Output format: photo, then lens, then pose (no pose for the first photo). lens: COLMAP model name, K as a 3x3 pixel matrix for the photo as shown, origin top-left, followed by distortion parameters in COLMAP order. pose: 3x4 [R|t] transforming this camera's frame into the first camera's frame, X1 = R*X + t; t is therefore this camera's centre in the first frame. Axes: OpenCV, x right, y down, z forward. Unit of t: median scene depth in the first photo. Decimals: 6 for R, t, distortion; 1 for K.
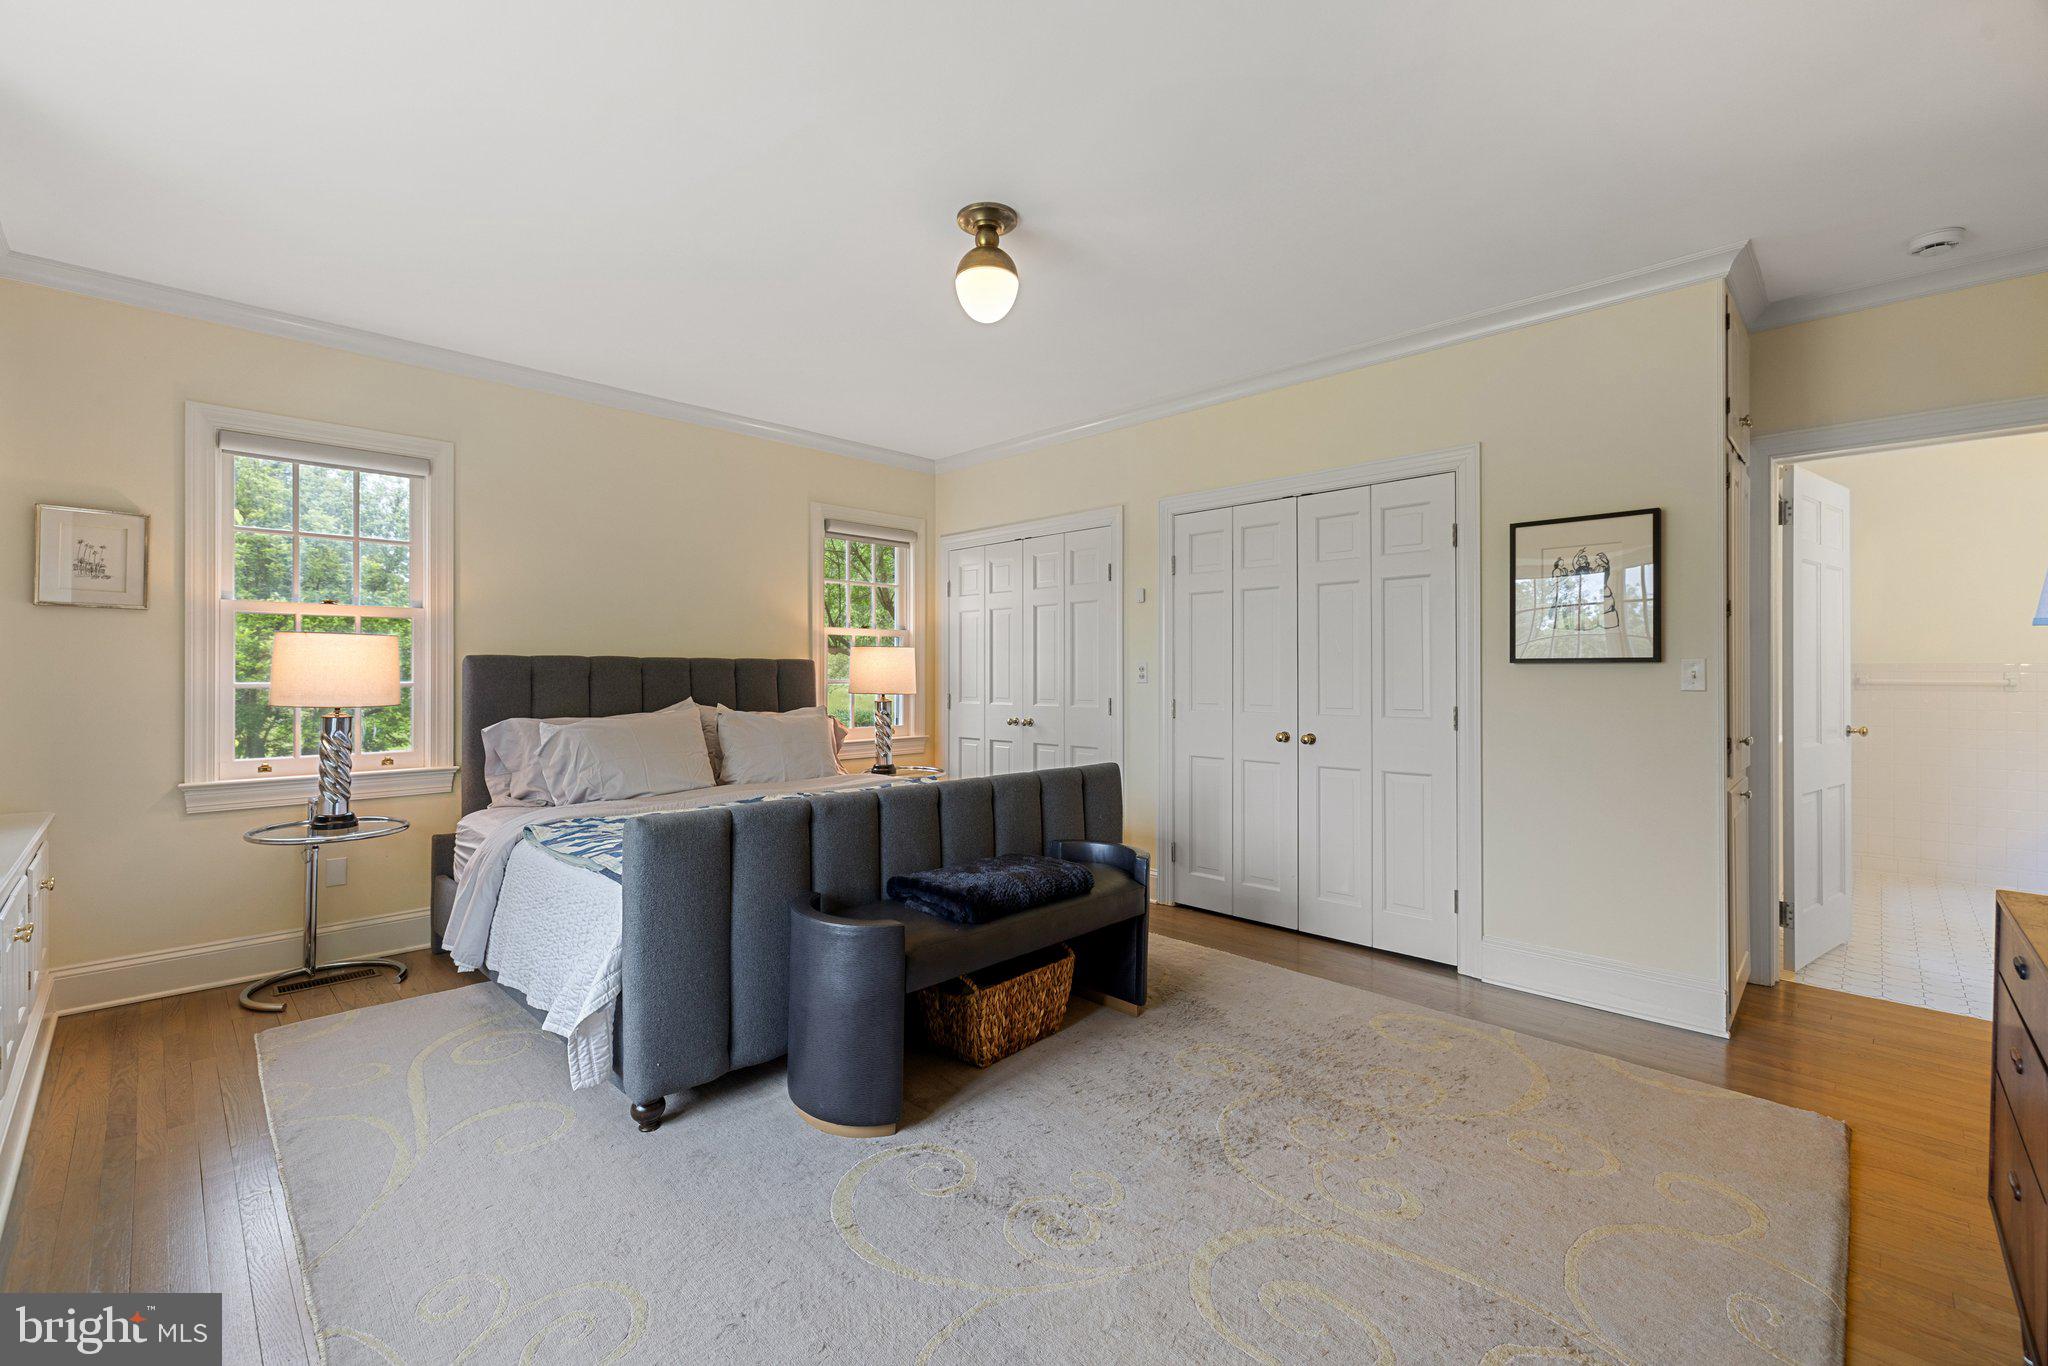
lens RADIAL K [[860.1, 0, 1006.3], [0, 860.1, 667.9], [0, 0, 1]] dist [0.000064, -0.000369]
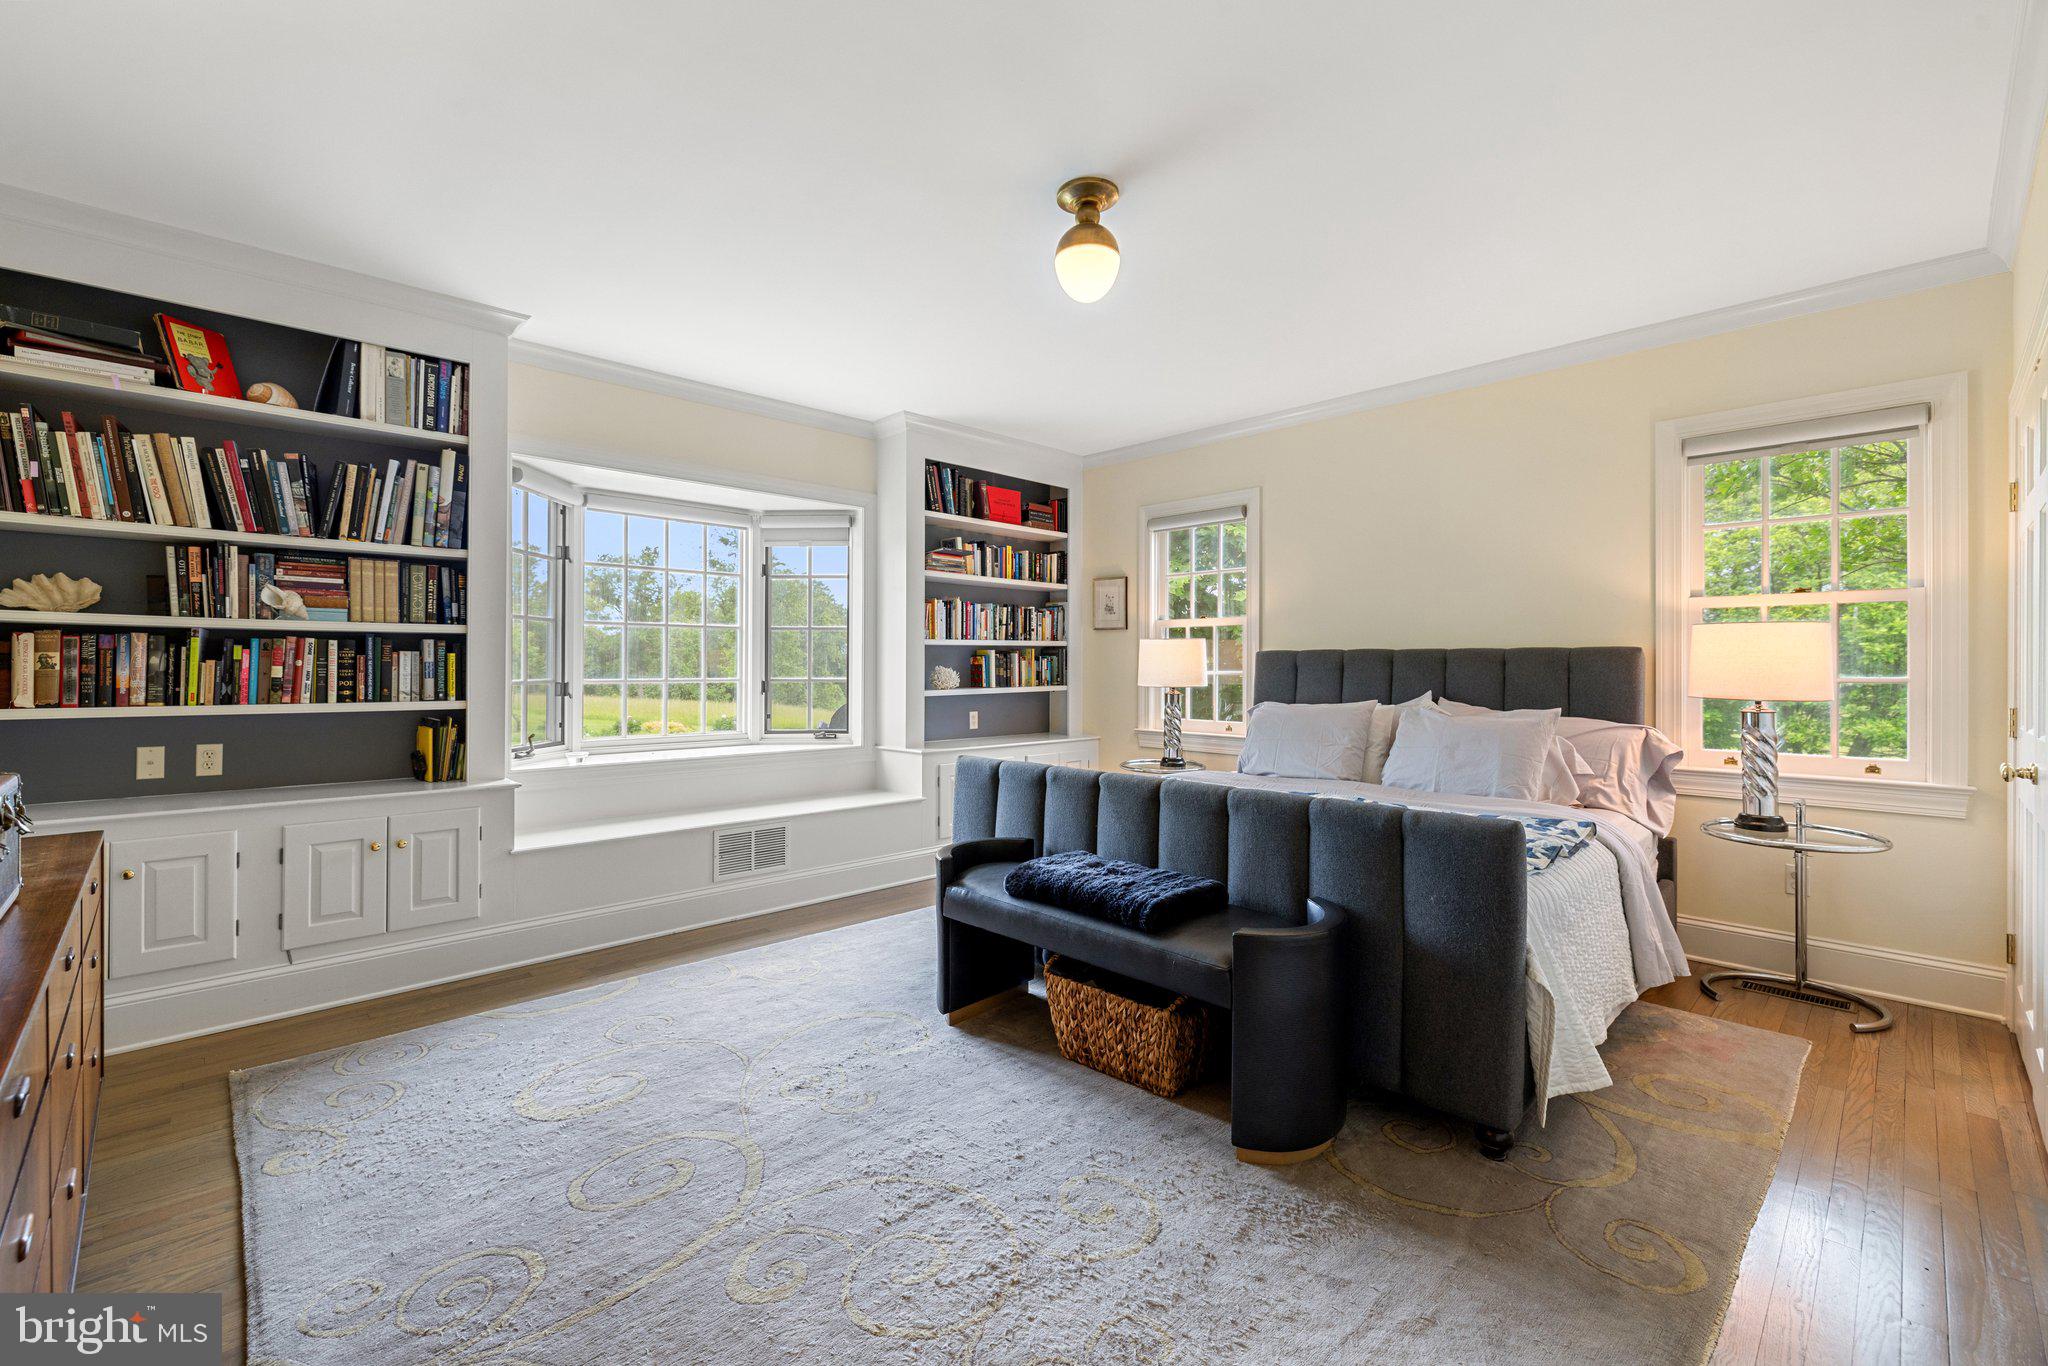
lens RADIAL K [[860.1, 0, 1006.3], [0, 860.1, 667.9], [0, 0, 1]] dist [0.000064, -0.000369]
pose [[-0.027448, 0.002768, -0.999619, 0.722749], [0.004914, 0.999984, 0.002634, 0.004982], [0.999611, -0.004840, -0.027461, 0.708572]]
